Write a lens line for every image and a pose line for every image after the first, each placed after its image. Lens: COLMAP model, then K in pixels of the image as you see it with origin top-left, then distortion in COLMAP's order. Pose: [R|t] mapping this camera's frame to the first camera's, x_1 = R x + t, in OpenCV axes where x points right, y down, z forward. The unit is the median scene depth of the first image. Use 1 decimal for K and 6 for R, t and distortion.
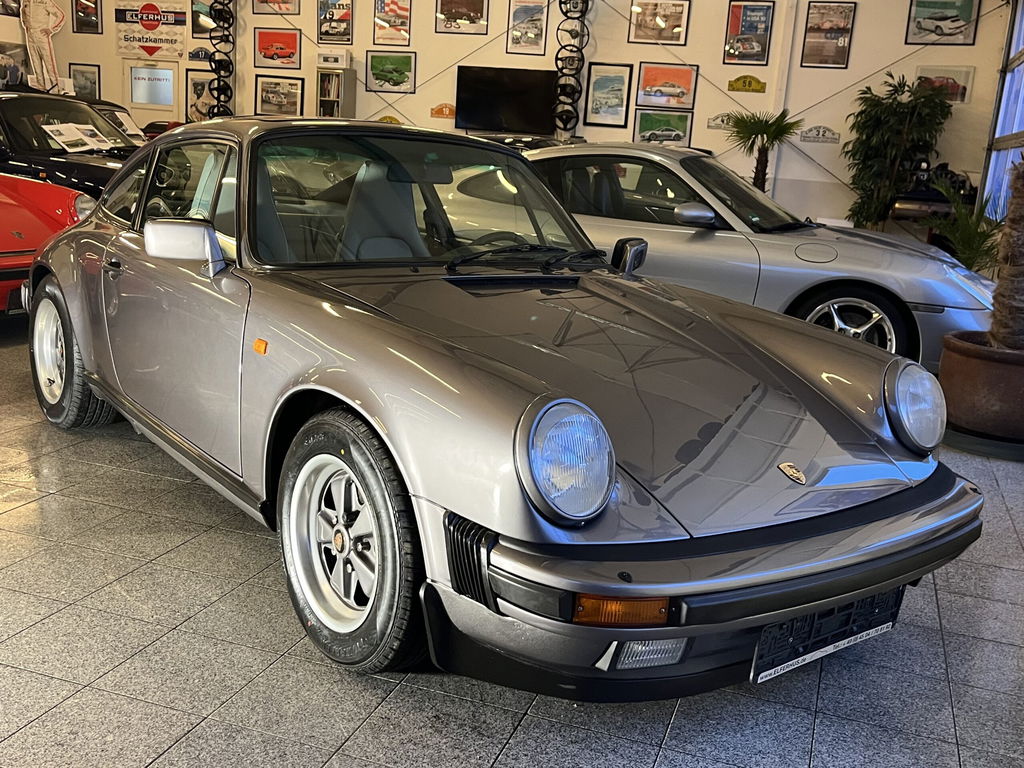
lens RADIAL K [[1040.0, 0, 512.6], [0, 1040.0, 375.3], [0, 0, 1]] dist [0.031819, 0.000000]
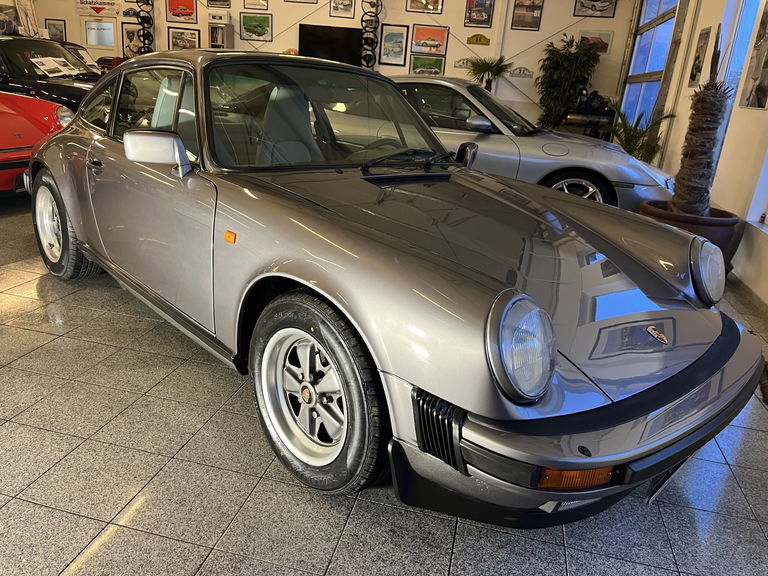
lens RADIAL K [[582.9, 0, 385.2], [0, 582.9, 289.5], [0, 0, 1]] dist [0.070273, -0.097880]
pose [[0.994687, -0.022427, 0.100472, -0.086616], [0.009299, 0.991565, 0.129278, -0.036898], [-0.102524, -0.127657, 0.986505, 0.186724]]
